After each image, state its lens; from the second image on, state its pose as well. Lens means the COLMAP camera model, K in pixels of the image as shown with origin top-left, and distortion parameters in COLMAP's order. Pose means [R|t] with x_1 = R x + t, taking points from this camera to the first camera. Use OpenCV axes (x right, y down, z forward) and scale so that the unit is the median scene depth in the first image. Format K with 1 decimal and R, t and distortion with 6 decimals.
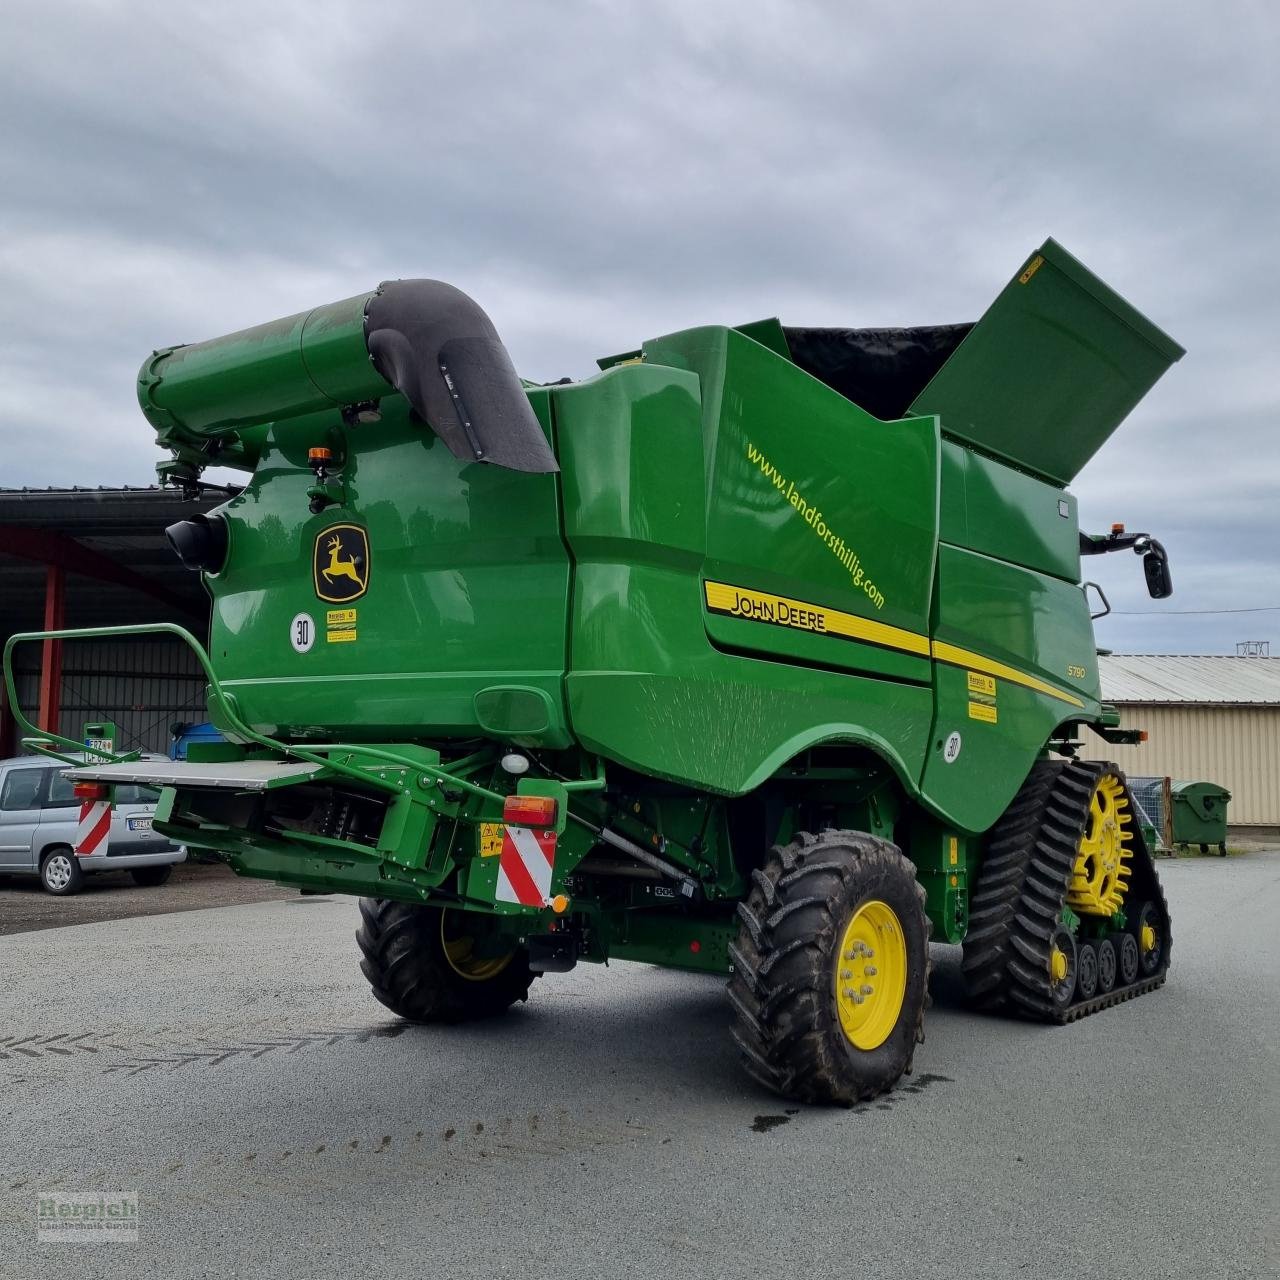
lens RADIAL K [[1280.6, 0, 644.1], [0, 1280.6, 659.2], [0, 0, 1]] dist [0.062854, -0.014601]
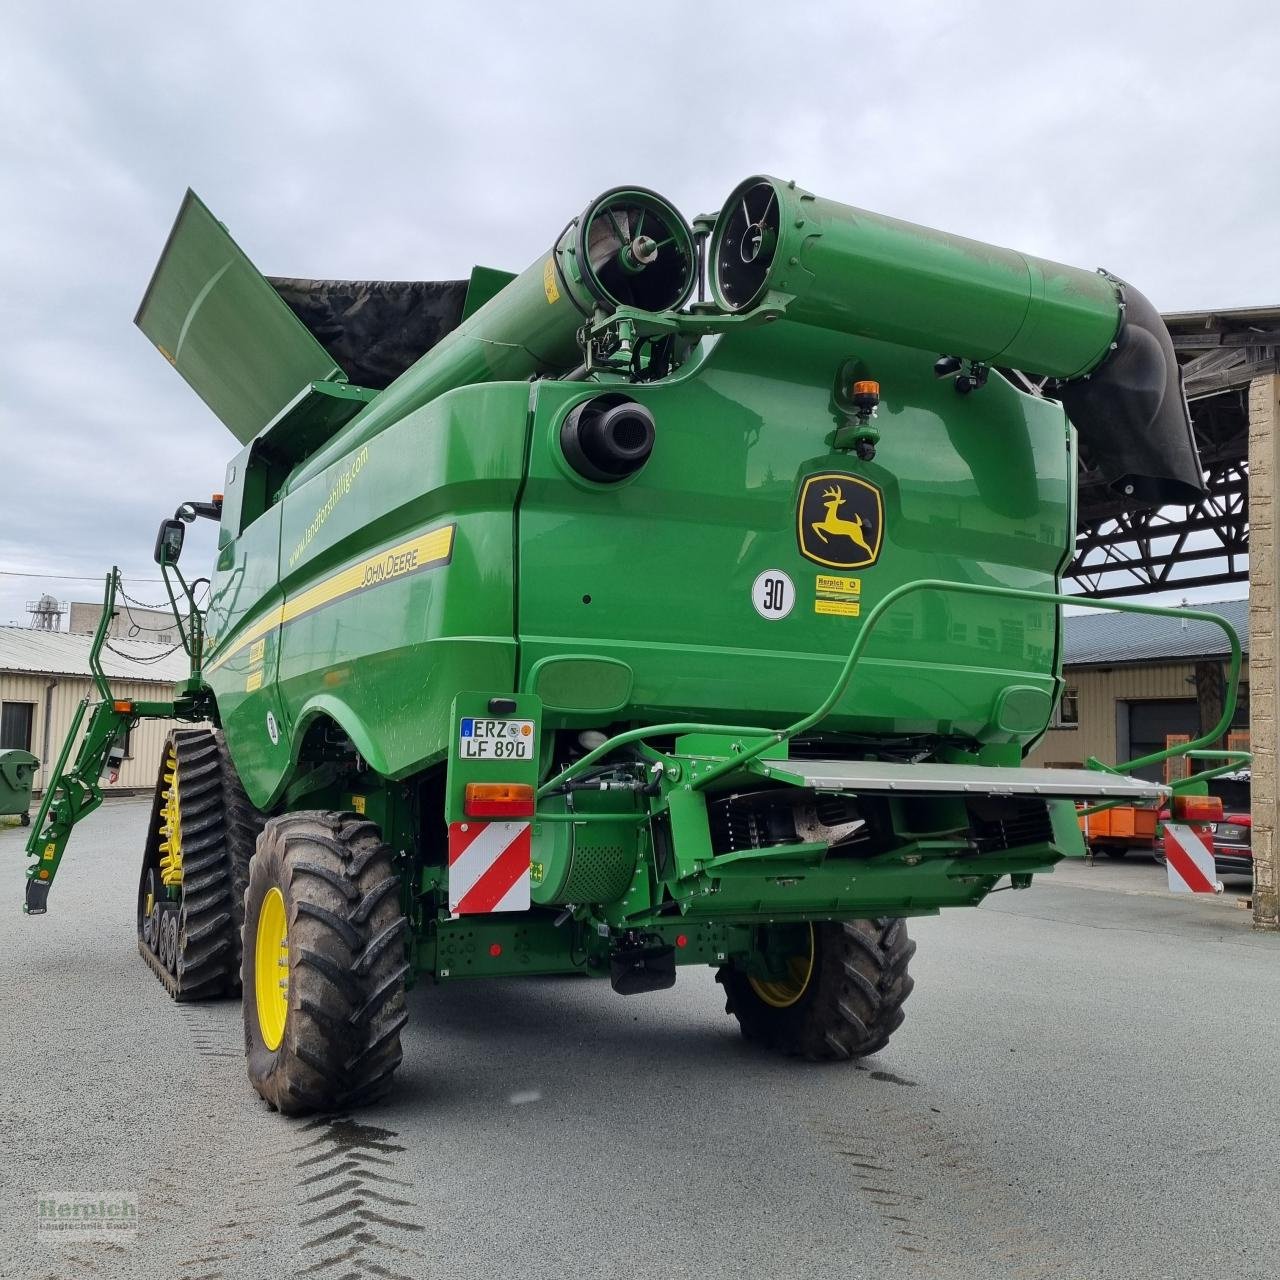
lens RADIAL K [[1266.9, 0, 627.2], [0, 1266.9, 642.8], [0, 0, 1]] dist [0.060847, -0.028439]
pose [[0.414265, 0.072594, 0.907257, -1.021272], [-0.088475, 0.995305, -0.039241, 0.048010], [-0.905846, -0.064014, 0.418743, 0.765063]]
